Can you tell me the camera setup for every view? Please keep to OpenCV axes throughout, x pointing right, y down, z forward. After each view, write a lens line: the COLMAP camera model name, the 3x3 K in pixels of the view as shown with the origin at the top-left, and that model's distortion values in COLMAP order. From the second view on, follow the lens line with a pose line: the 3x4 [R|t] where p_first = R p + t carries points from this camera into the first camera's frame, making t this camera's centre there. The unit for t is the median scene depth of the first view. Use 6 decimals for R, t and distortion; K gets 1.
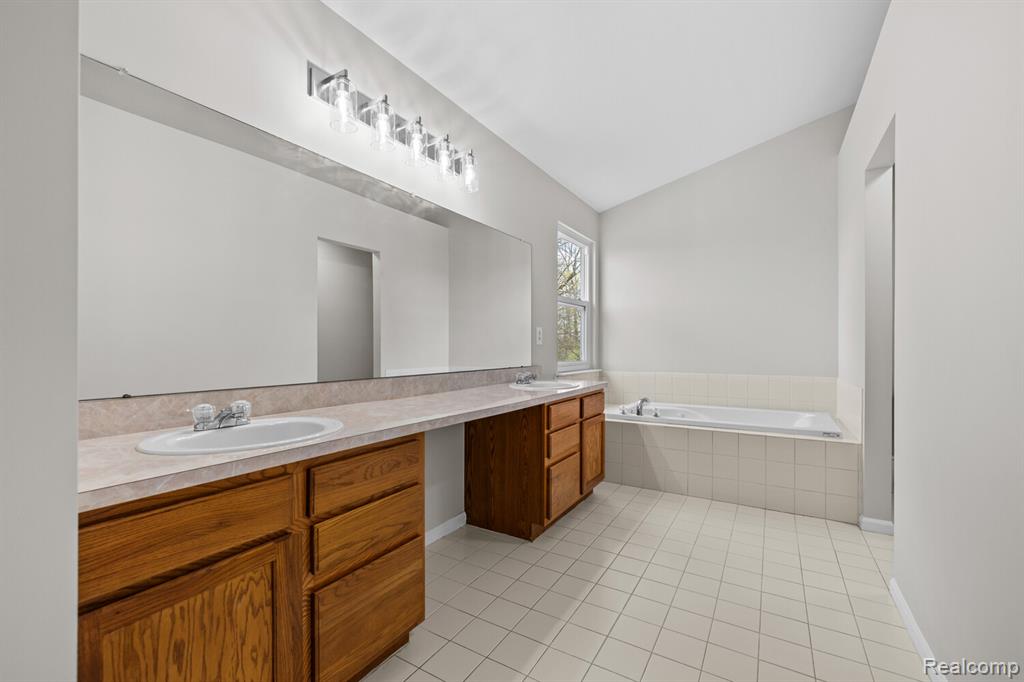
lens RADIAL K [[431.6, 0, 513.7], [0, 431.6, 347.0], [0, 0, 1]] dist [-0.002021, -0.000335]
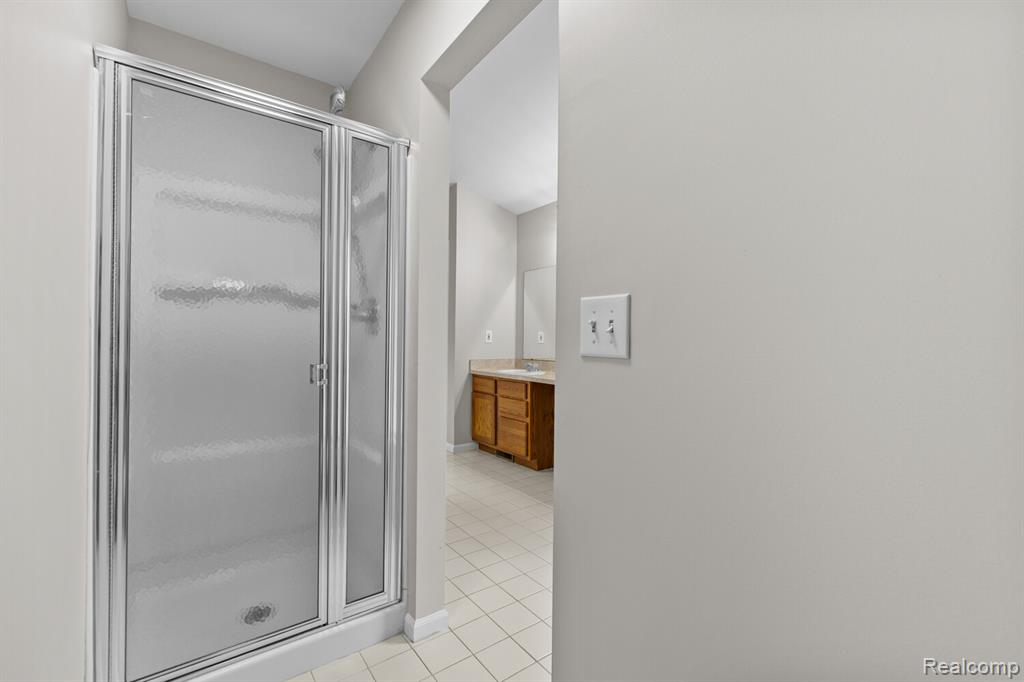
lens RADIAL K [[431.6, 0, 512.1], [0, 431.6, 338.4], [0, 0, 1]] dist [-0.002021, -0.000335]
pose [[-0.379917, 0.000771, -0.925020, 2.830860], [0.001132, 0.999999, 0.000369, -0.074835], [0.925020, -0.000907, -0.379918, 2.480825]]
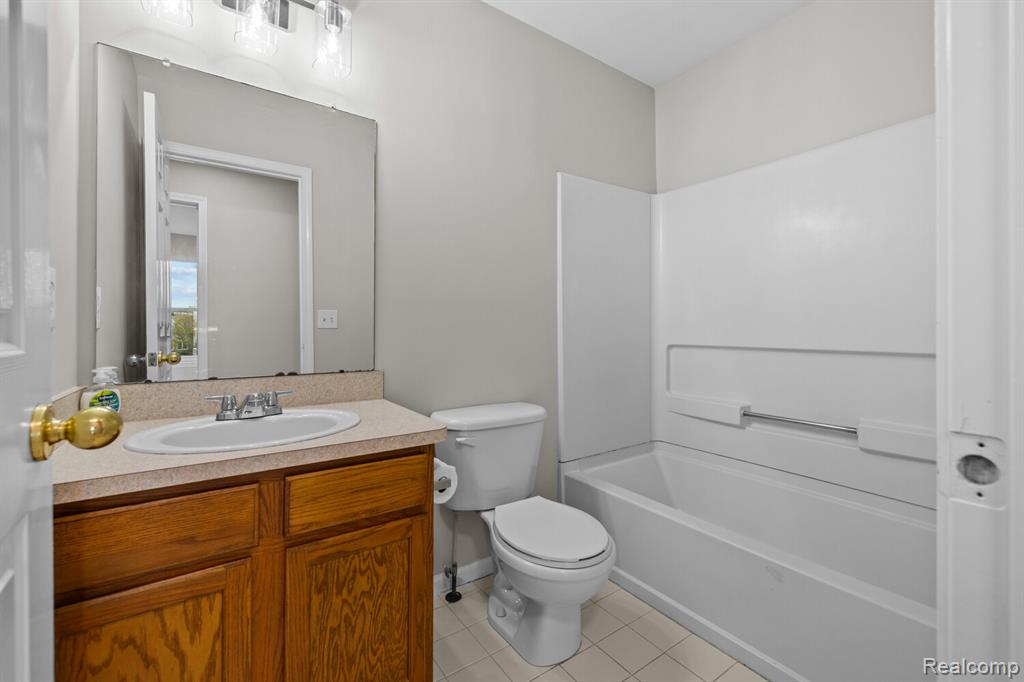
lens RADIAL K [[431.6, 0, 510.1], [0, 431.6, 332.6], [0, 0, 1]] dist [-0.002021, -0.000335]
pose [[0.910641, 0.002006, -0.413194, 0.260142], [0.000084, 0.999987, 0.005041, -0.004415], [0.413199, -0.004625, 0.910629, 0.415556]]
